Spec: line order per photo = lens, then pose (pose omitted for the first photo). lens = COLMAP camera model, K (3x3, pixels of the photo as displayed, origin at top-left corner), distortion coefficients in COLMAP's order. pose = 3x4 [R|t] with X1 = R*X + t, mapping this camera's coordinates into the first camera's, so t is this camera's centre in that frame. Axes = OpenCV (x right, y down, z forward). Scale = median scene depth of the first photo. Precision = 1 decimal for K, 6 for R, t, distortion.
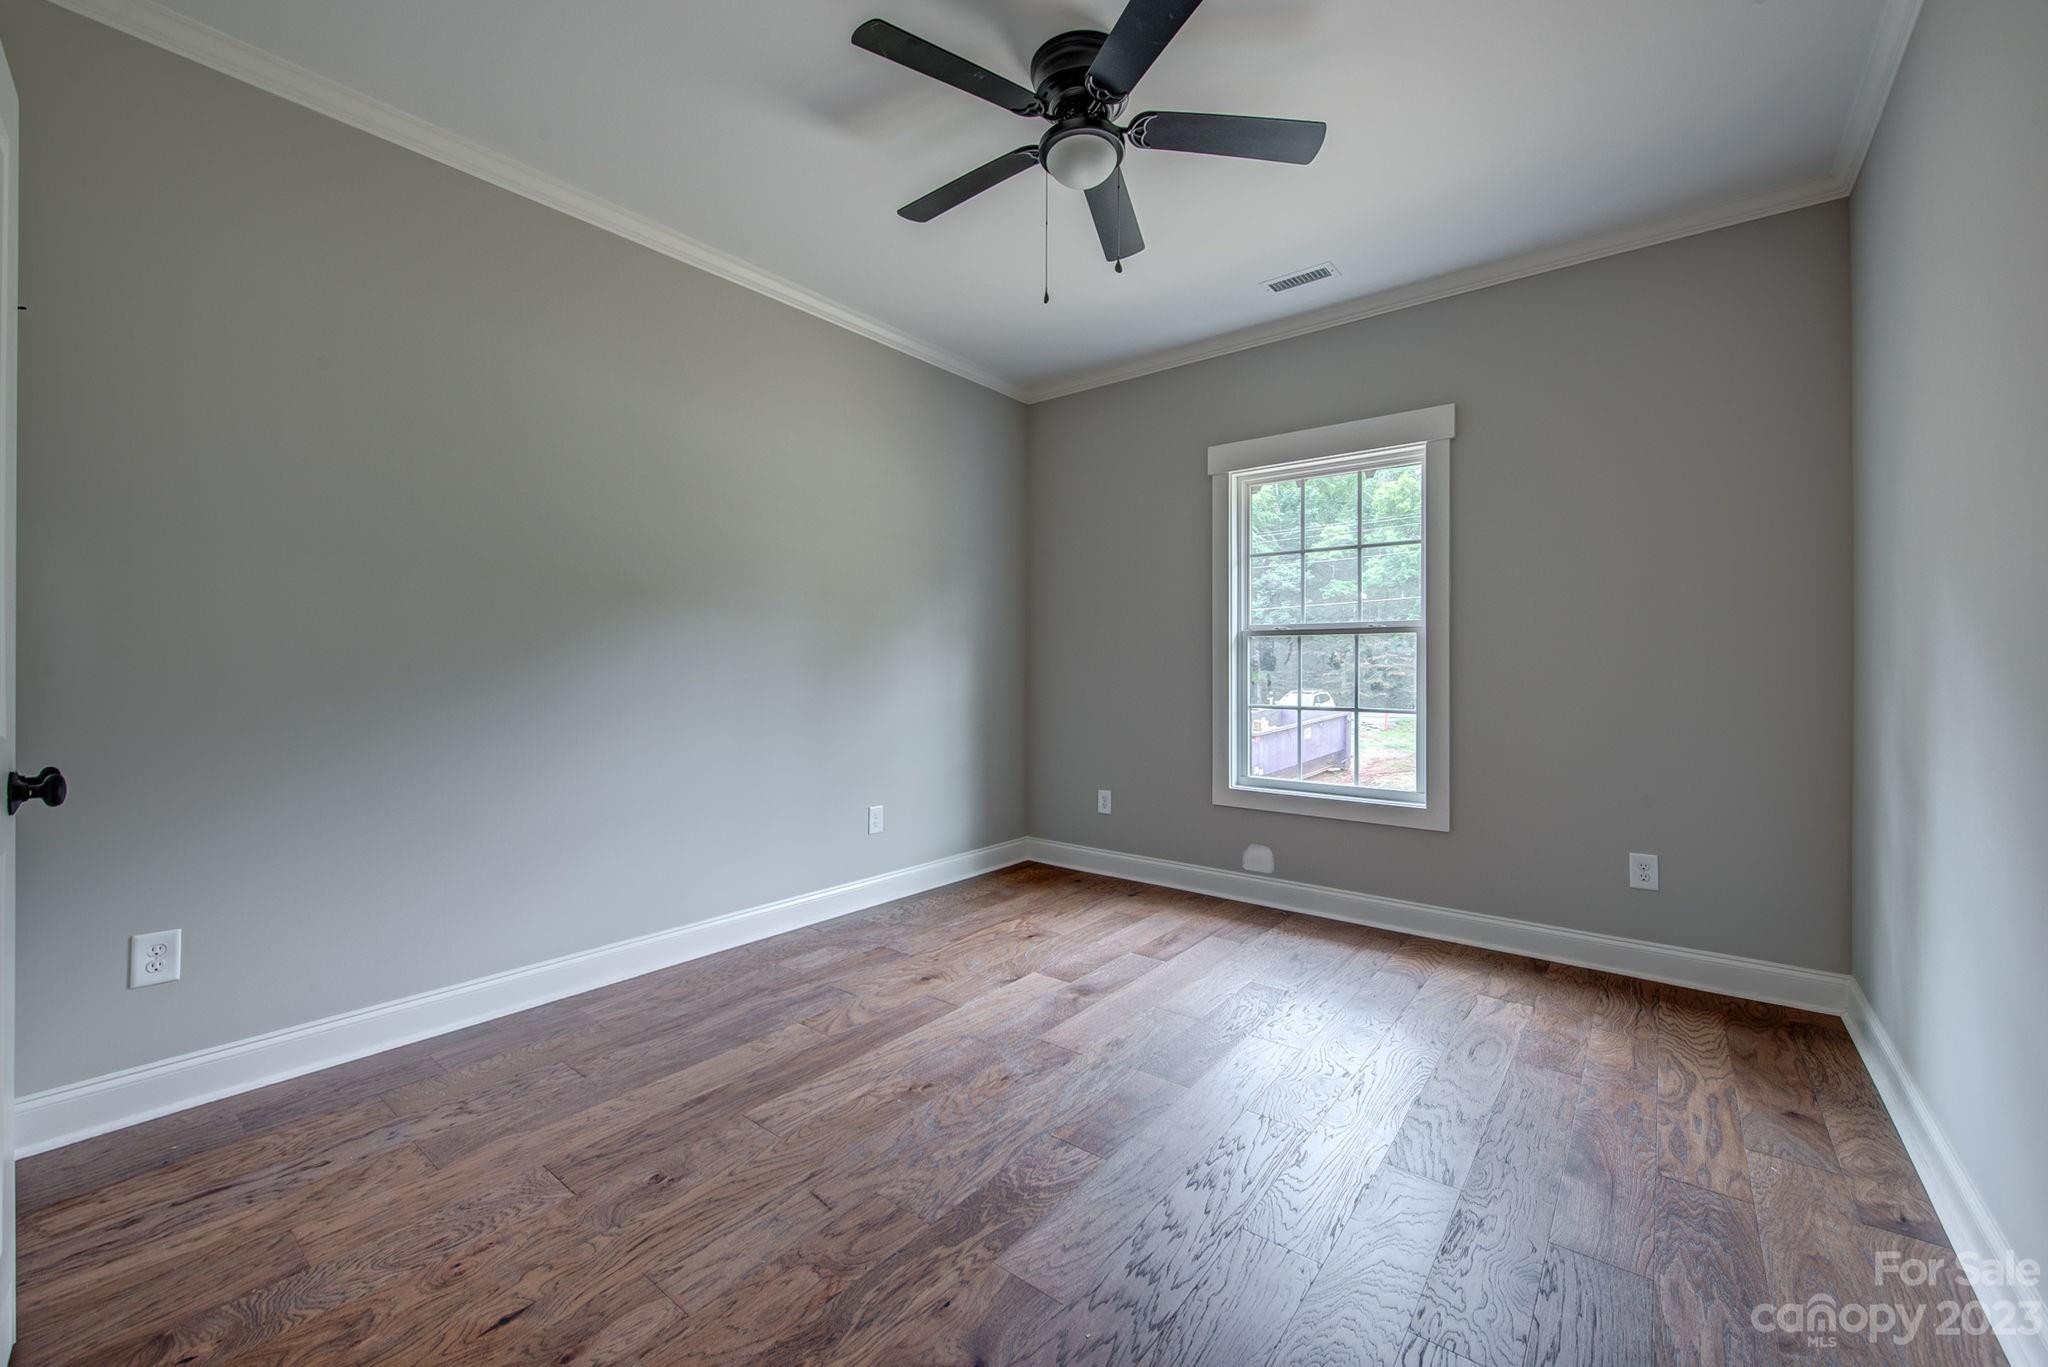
lens RADIAL K [[787.2, 0, 1044.2], [0, 787.2, 665.6], [0, 0, 1]] dist [-0.000879, -0.000073]
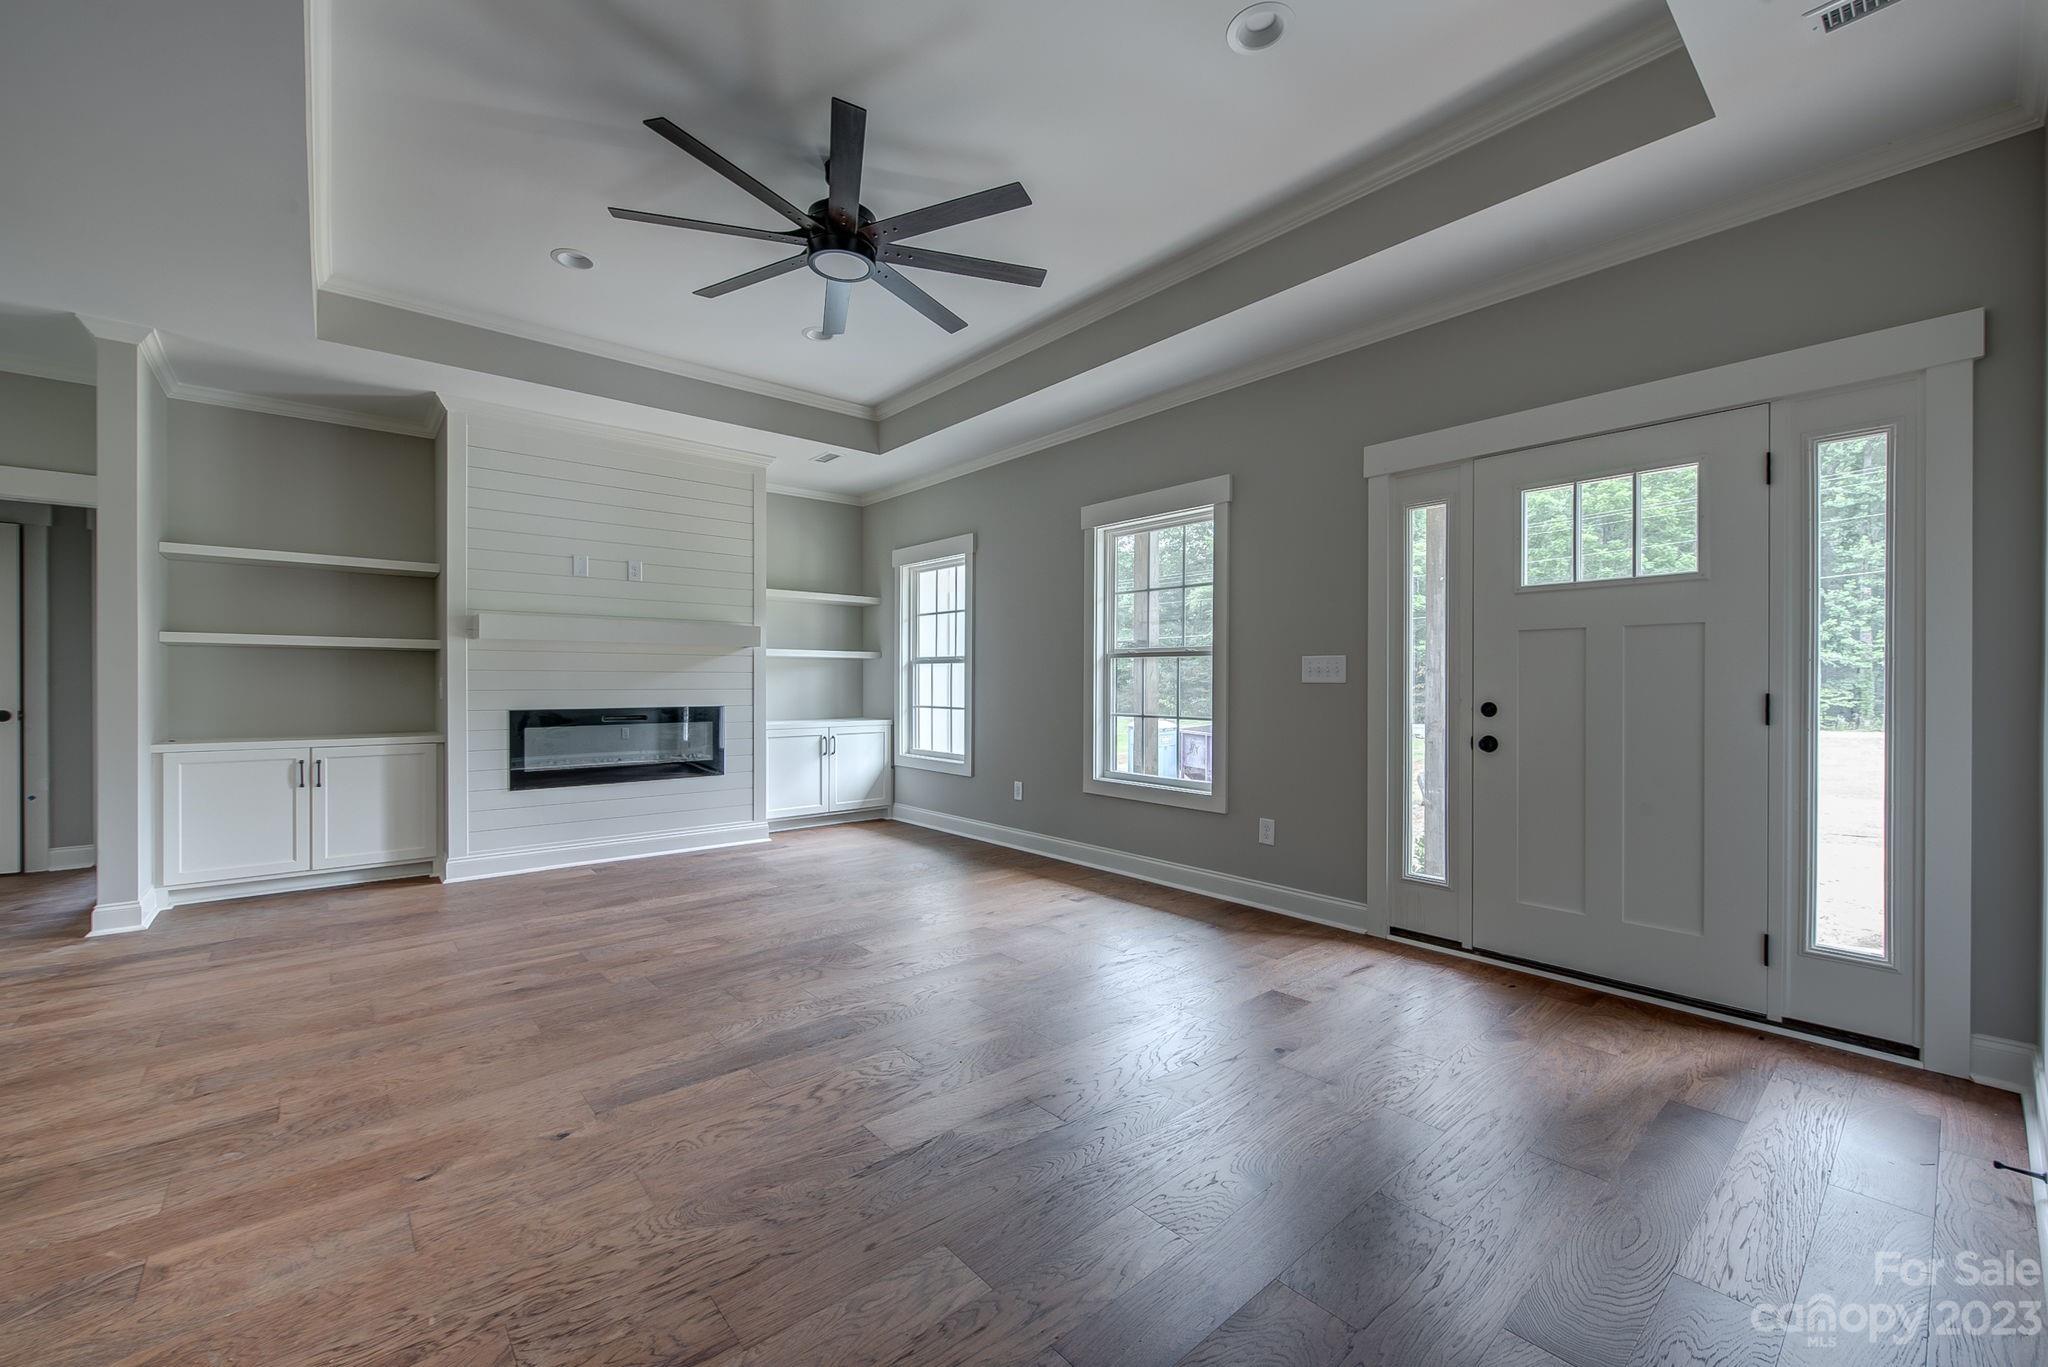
lens RADIAL K [[820.8, 0, 1028.5], [0, 820.8, 687.6], [0, 0, 1]] dist [-0.001755, -0.000199]
pose [[0.979619, 0.004902, -0.200806, 0.408148], [-0.003443, 0.999965, 0.007618, 0.000343], [0.200836, -0.006771, 0.979601, -0.313359]]
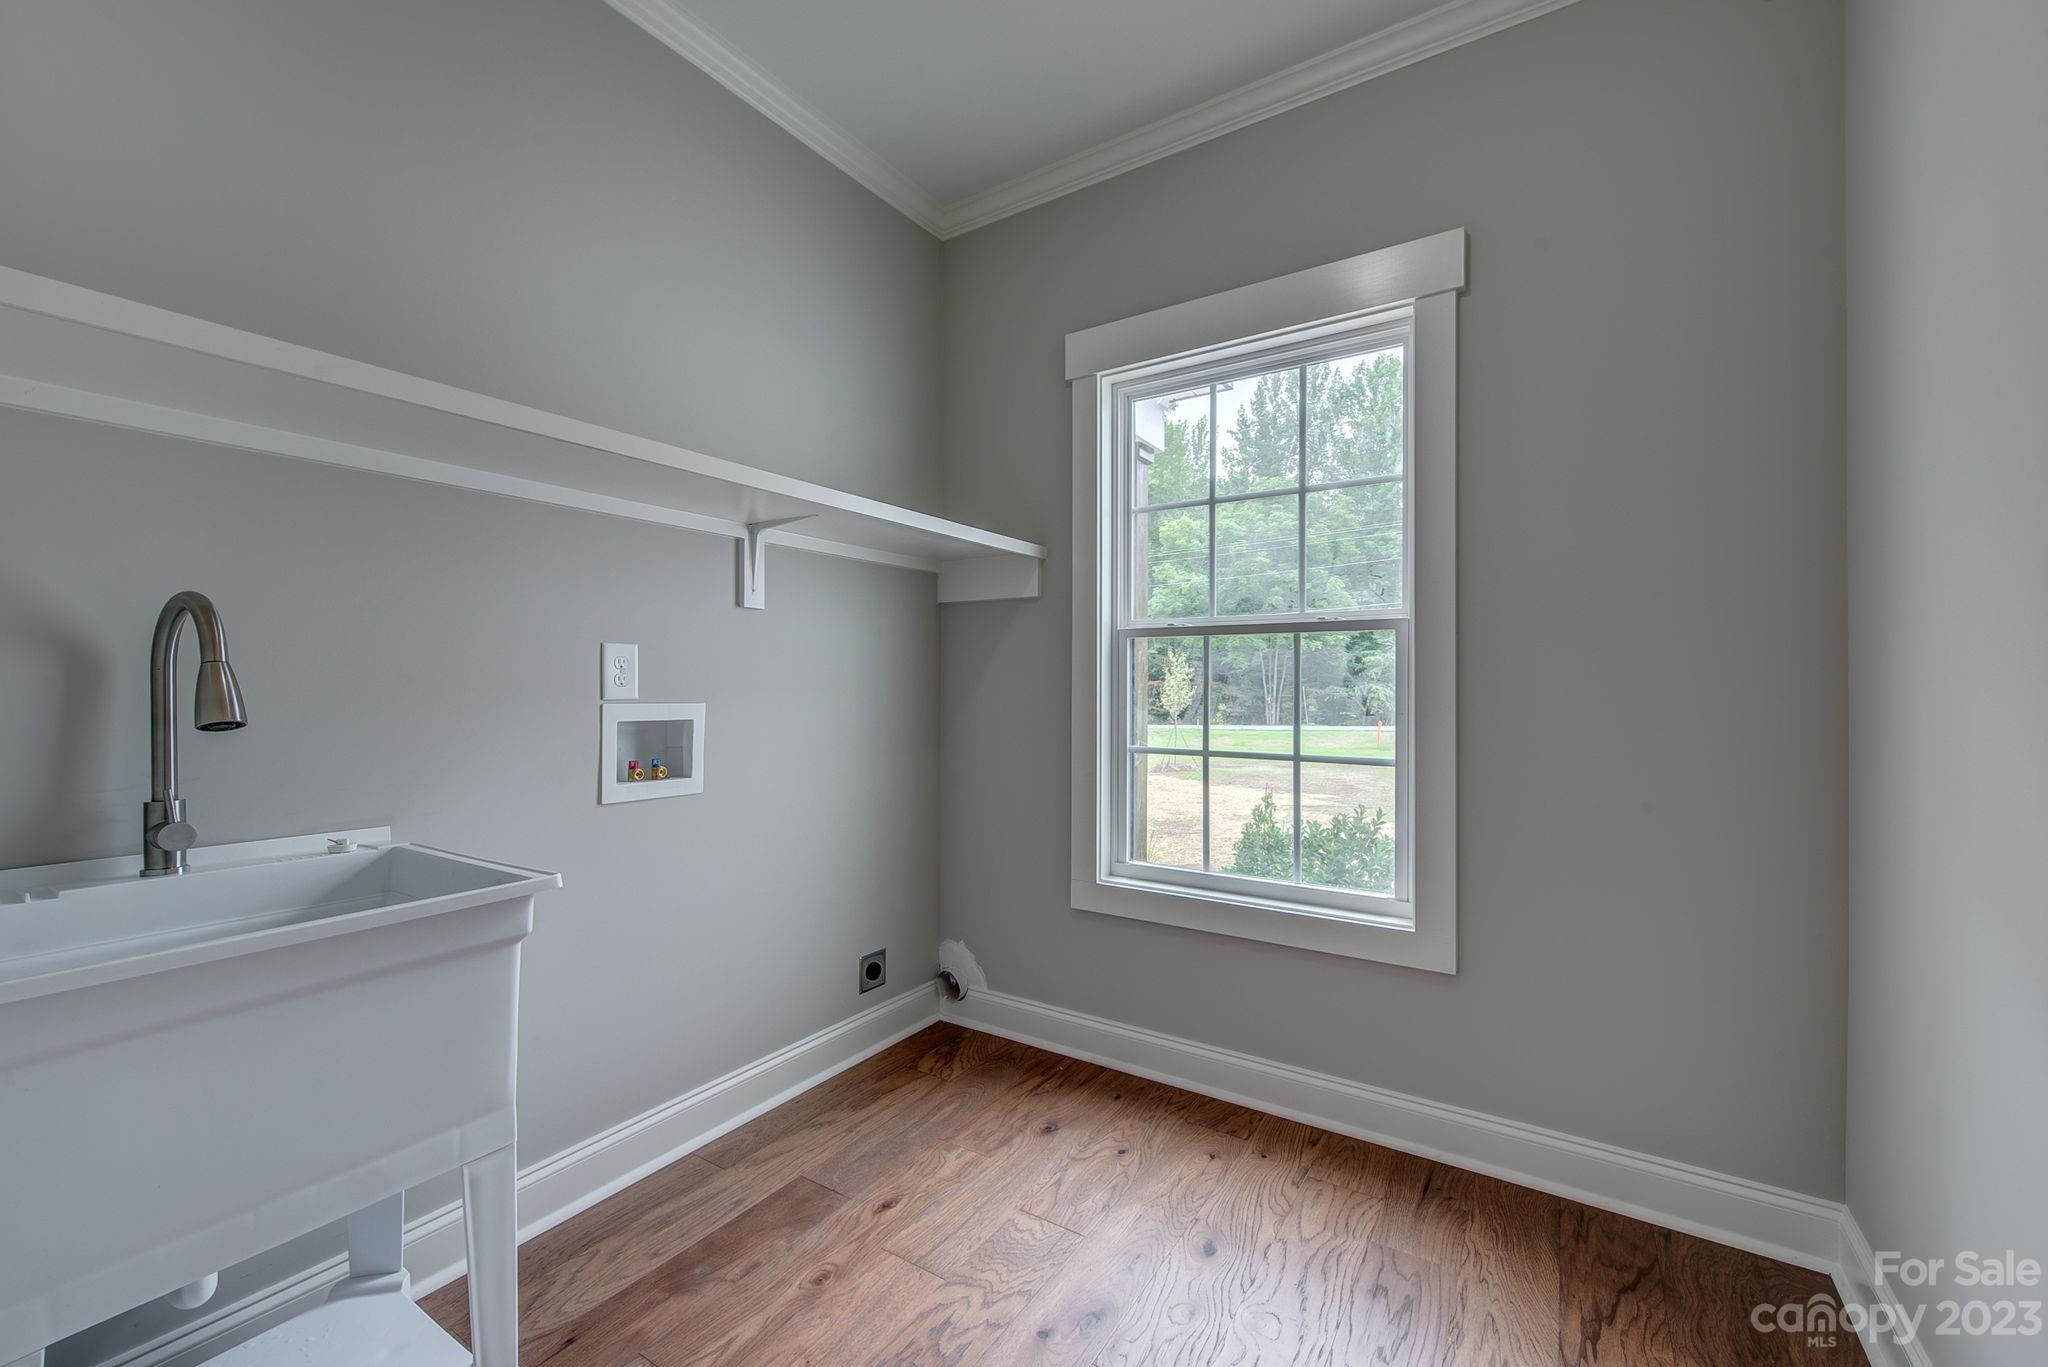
lens RADIAL K [[831.9, 0, 1026.5], [0, 831.9, 686.0], [0, 0, 1]] dist [-0.019694, -0.000192]
pose [[0.997075, 0.001504, 0.076412, 0.133610], [-0.001687, 0.999996, 0.002339, -0.000687], [-0.076408, -0.002461, 0.997074, 0.362959]]
